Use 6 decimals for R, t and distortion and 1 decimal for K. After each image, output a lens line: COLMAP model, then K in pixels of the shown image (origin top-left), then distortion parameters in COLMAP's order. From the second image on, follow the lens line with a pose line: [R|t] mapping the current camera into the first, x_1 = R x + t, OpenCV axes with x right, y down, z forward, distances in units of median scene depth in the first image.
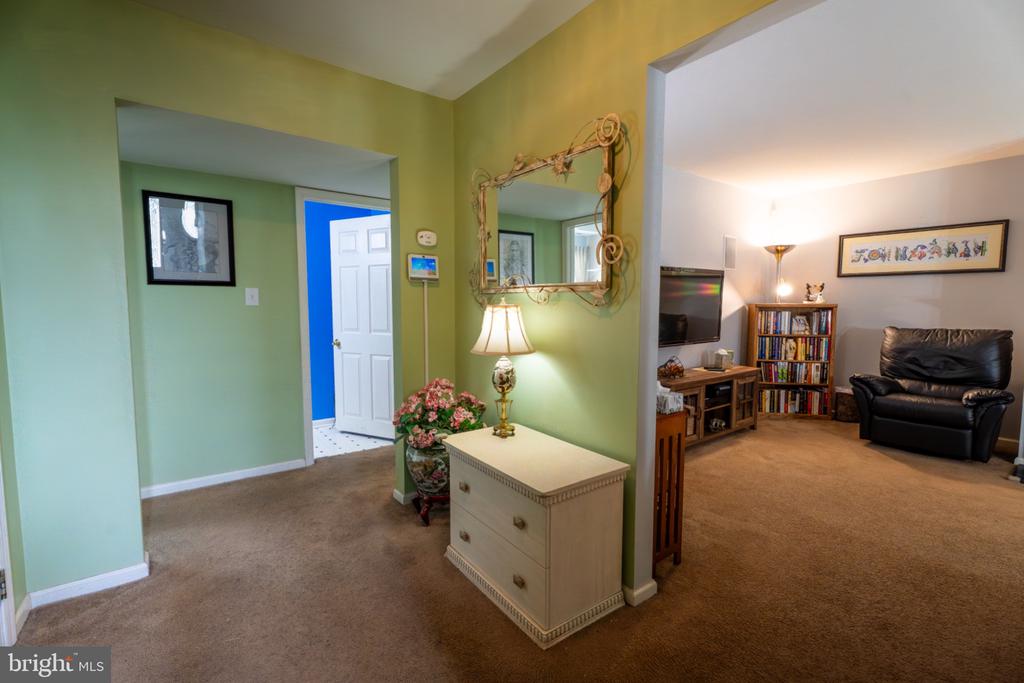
lens RADIAL K [[466.2, 0, 516.8], [0, 466.2, 336.8], [0, 0, 1]] dist [0.003119, 0.000921]
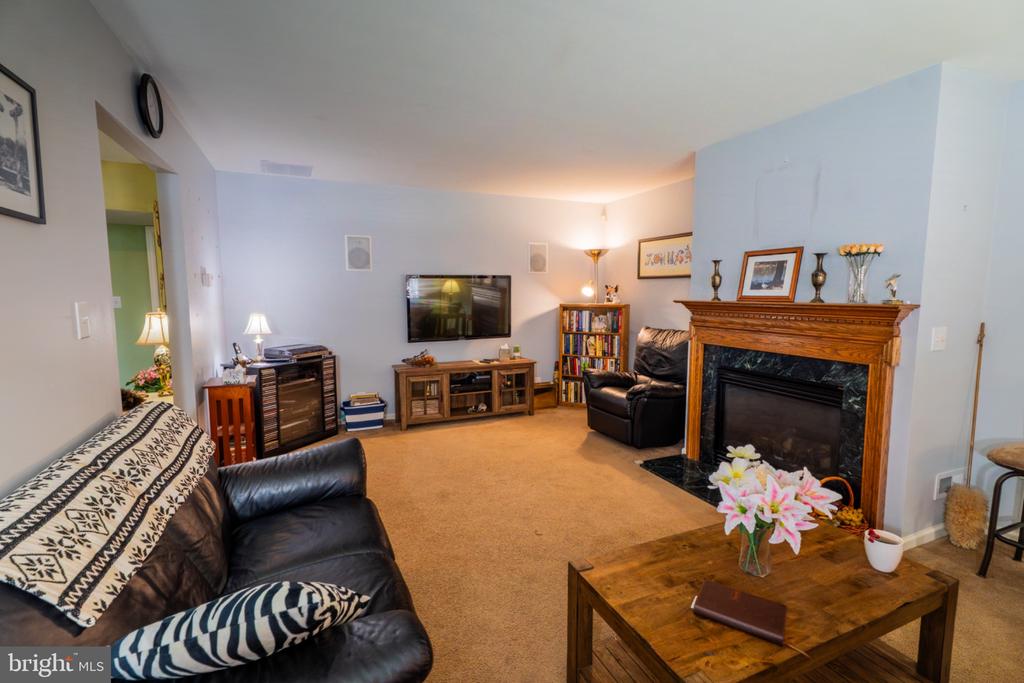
lens RADIAL K [[466.2, 0, 502.3], [0, 466.2, 344.5], [0, 0, 1]] dist [0.003119, 0.000921]
pose [[0.975376, 0.021380, -0.219512, 0.628920], [-0.013177, 0.999161, 0.038766, -0.015628], [0.220157, -0.034919, 0.974839, -0.113981]]
